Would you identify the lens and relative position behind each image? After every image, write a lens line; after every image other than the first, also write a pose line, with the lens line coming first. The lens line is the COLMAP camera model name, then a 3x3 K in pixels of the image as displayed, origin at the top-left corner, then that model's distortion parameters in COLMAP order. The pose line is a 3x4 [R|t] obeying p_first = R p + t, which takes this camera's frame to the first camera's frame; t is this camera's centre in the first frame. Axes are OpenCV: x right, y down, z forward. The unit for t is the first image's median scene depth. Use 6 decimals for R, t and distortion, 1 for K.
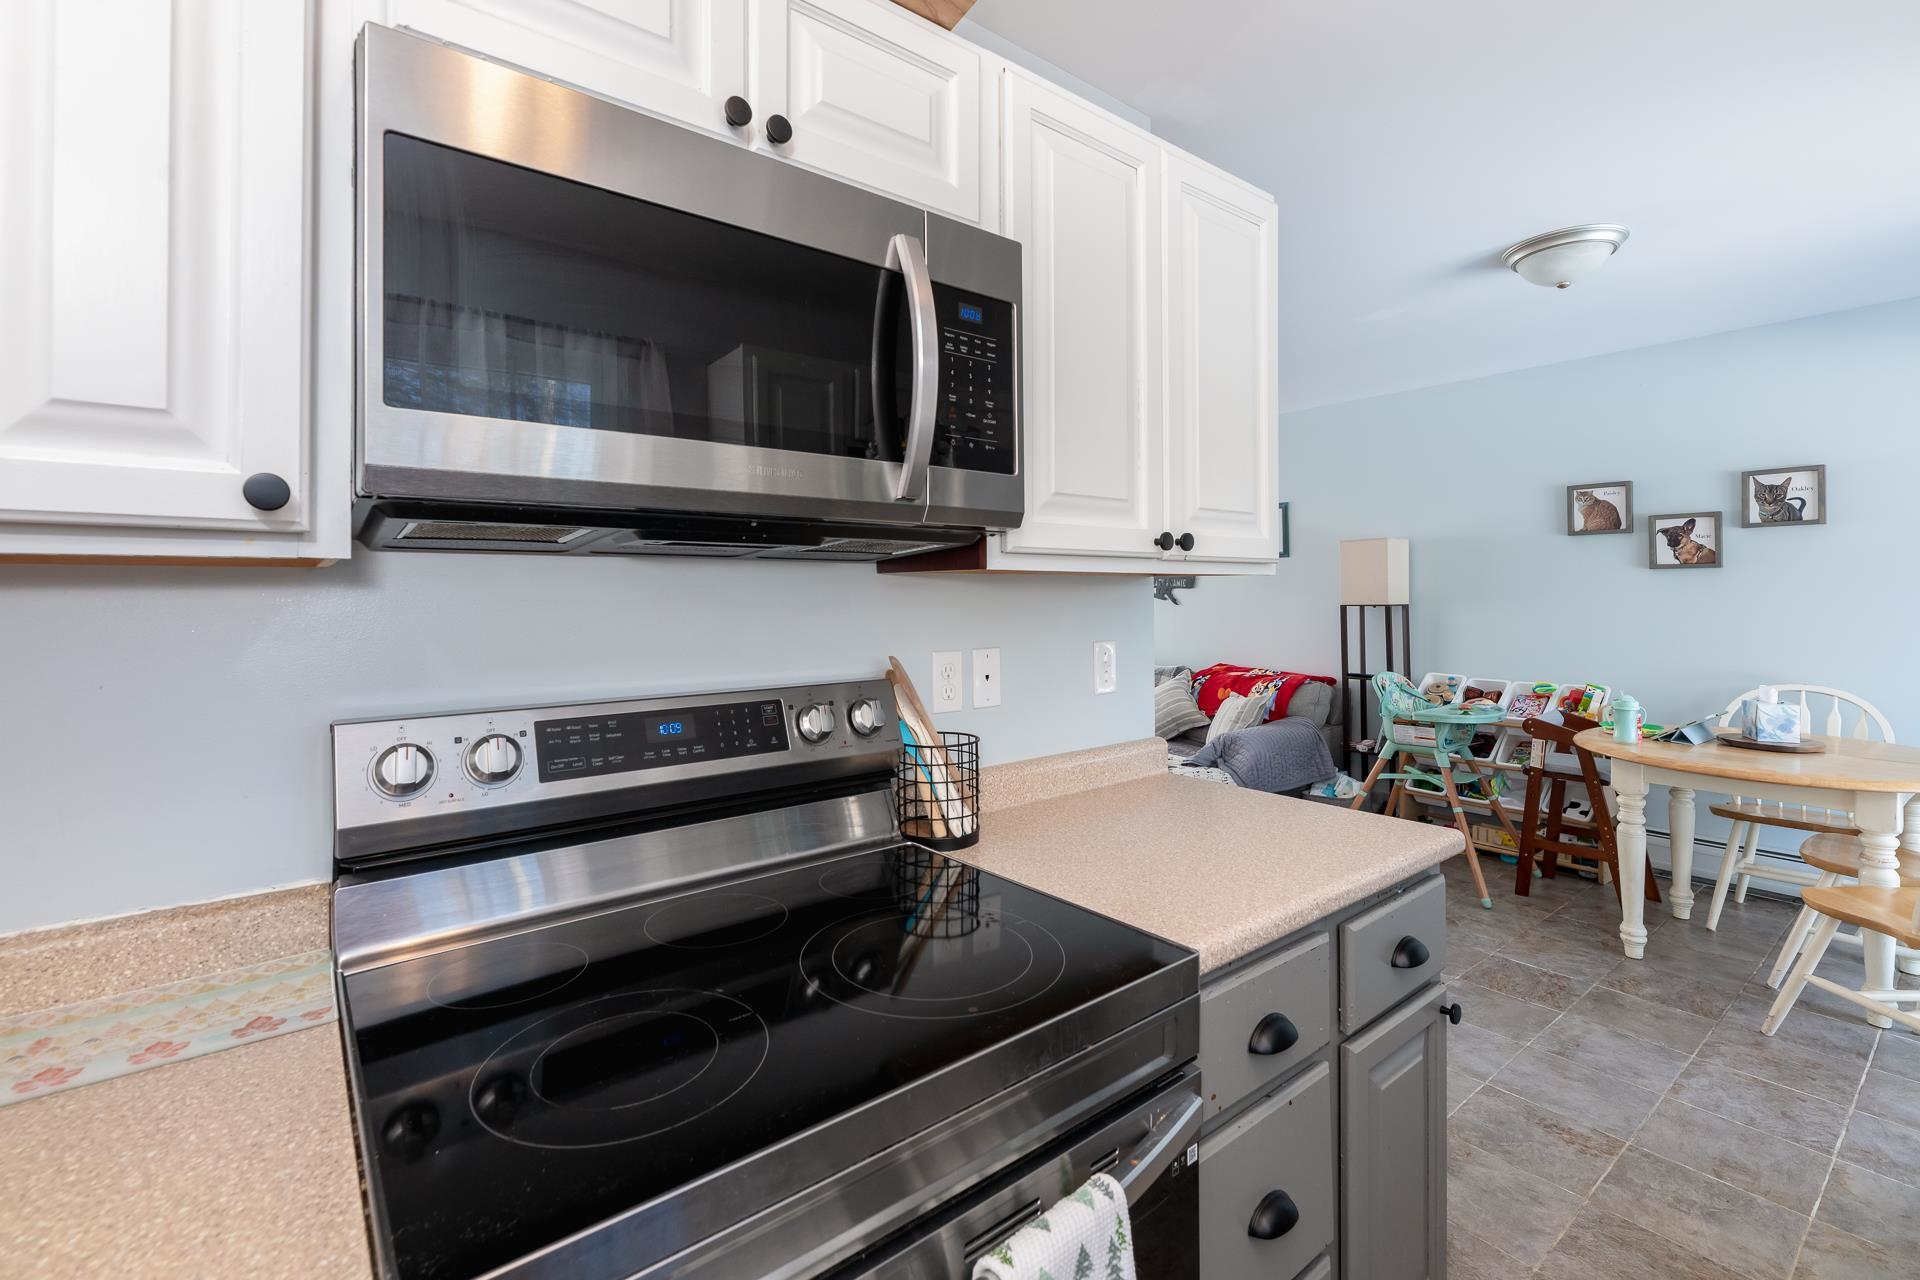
lens RADIAL K [[845.5, 0, 958.8], [0, 845.5, 582.0], [0, 0, 1]] dist [0.000588, 0.000089]
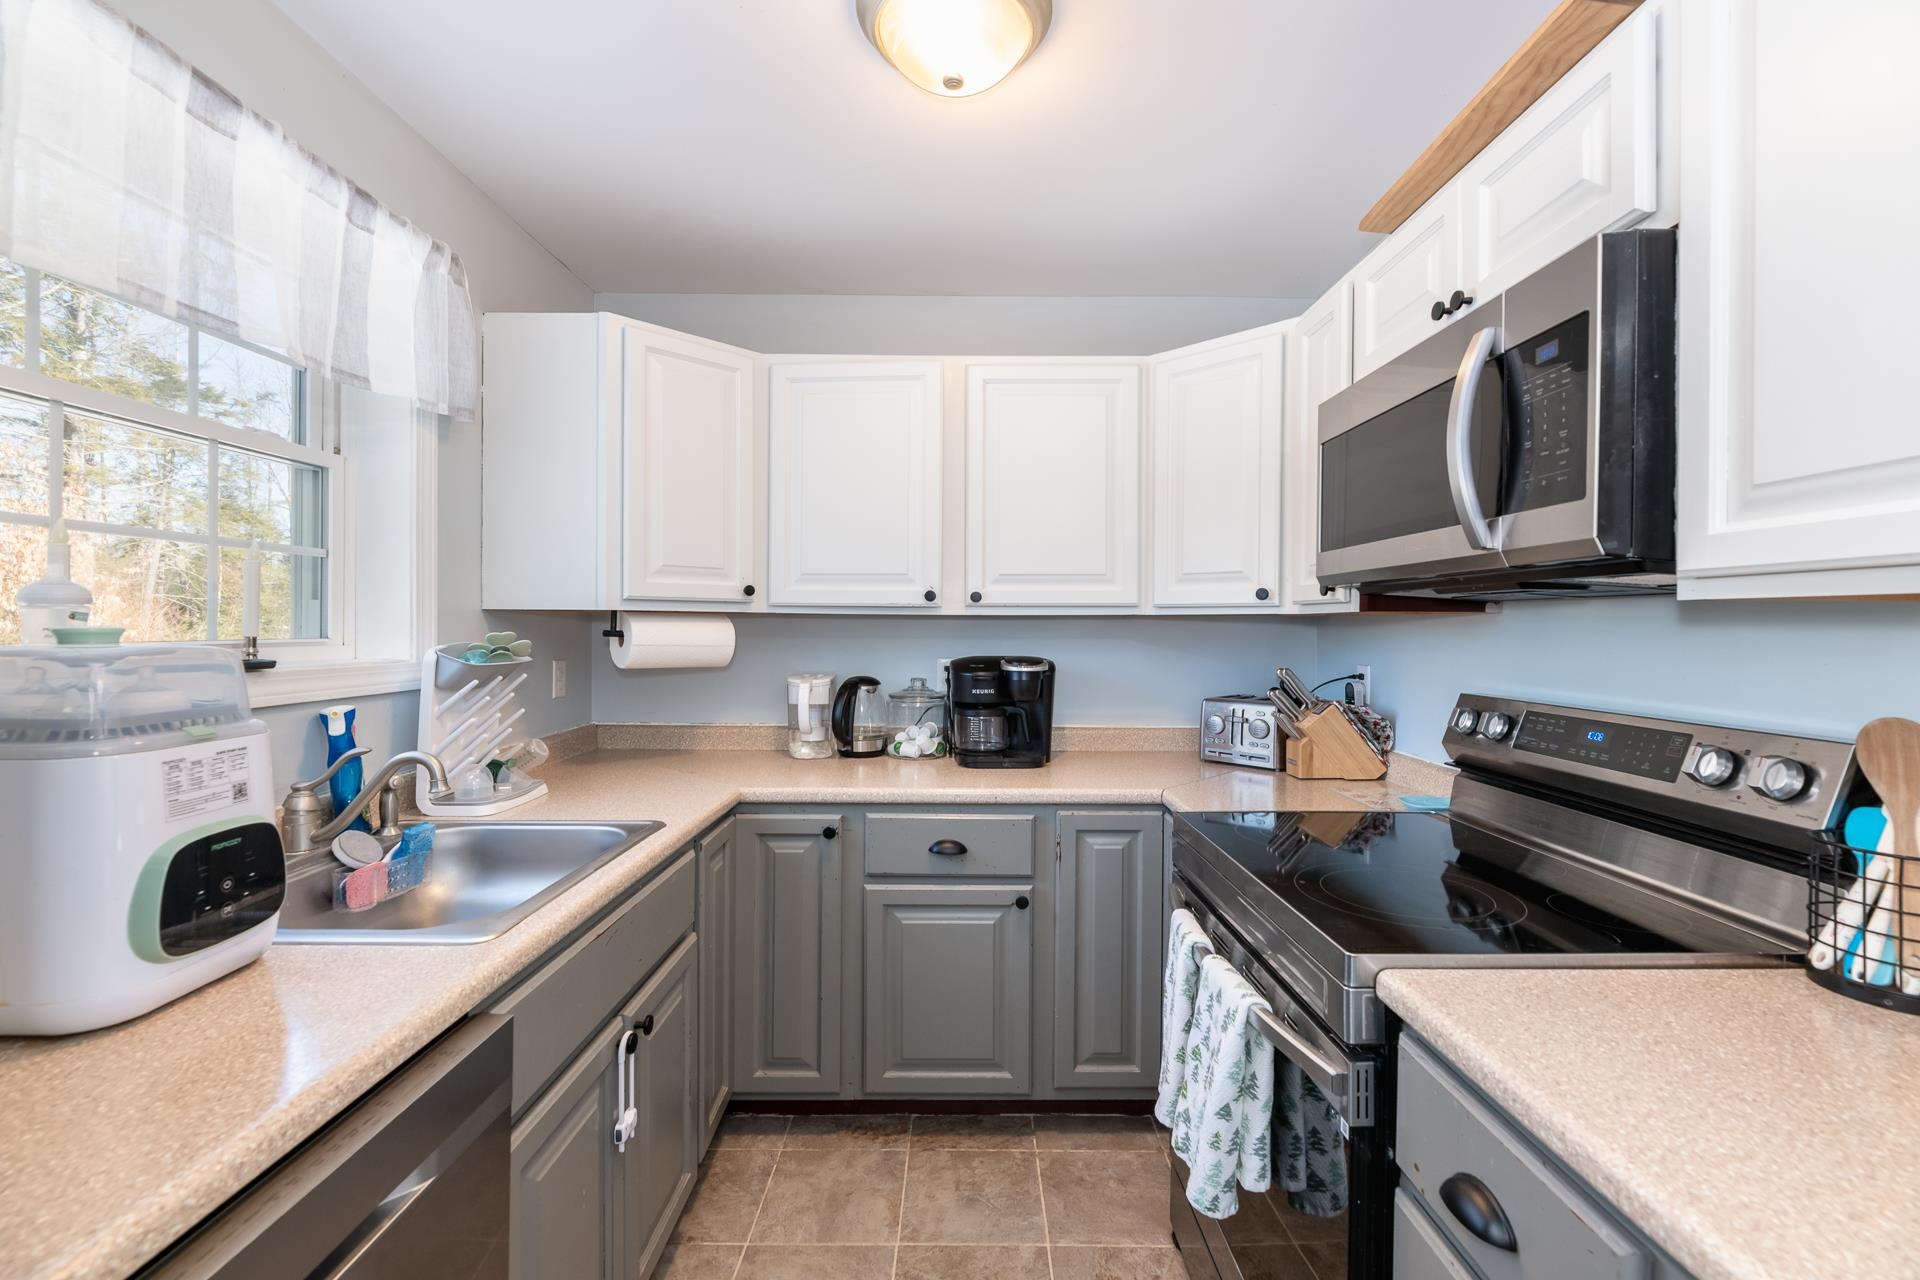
lens RADIAL K [[728.7, 0, 965.4], [0, 728.7, 628.3], [0, 0, 1]] dist [-0.002337, 0.000075]
pose [[-0.614777, 0.003061, -0.788695, 0.345209], [0.008469, 0.999960, -0.002721, 0.003243], [0.788656, -0.008352, -0.614779, 0.299432]]
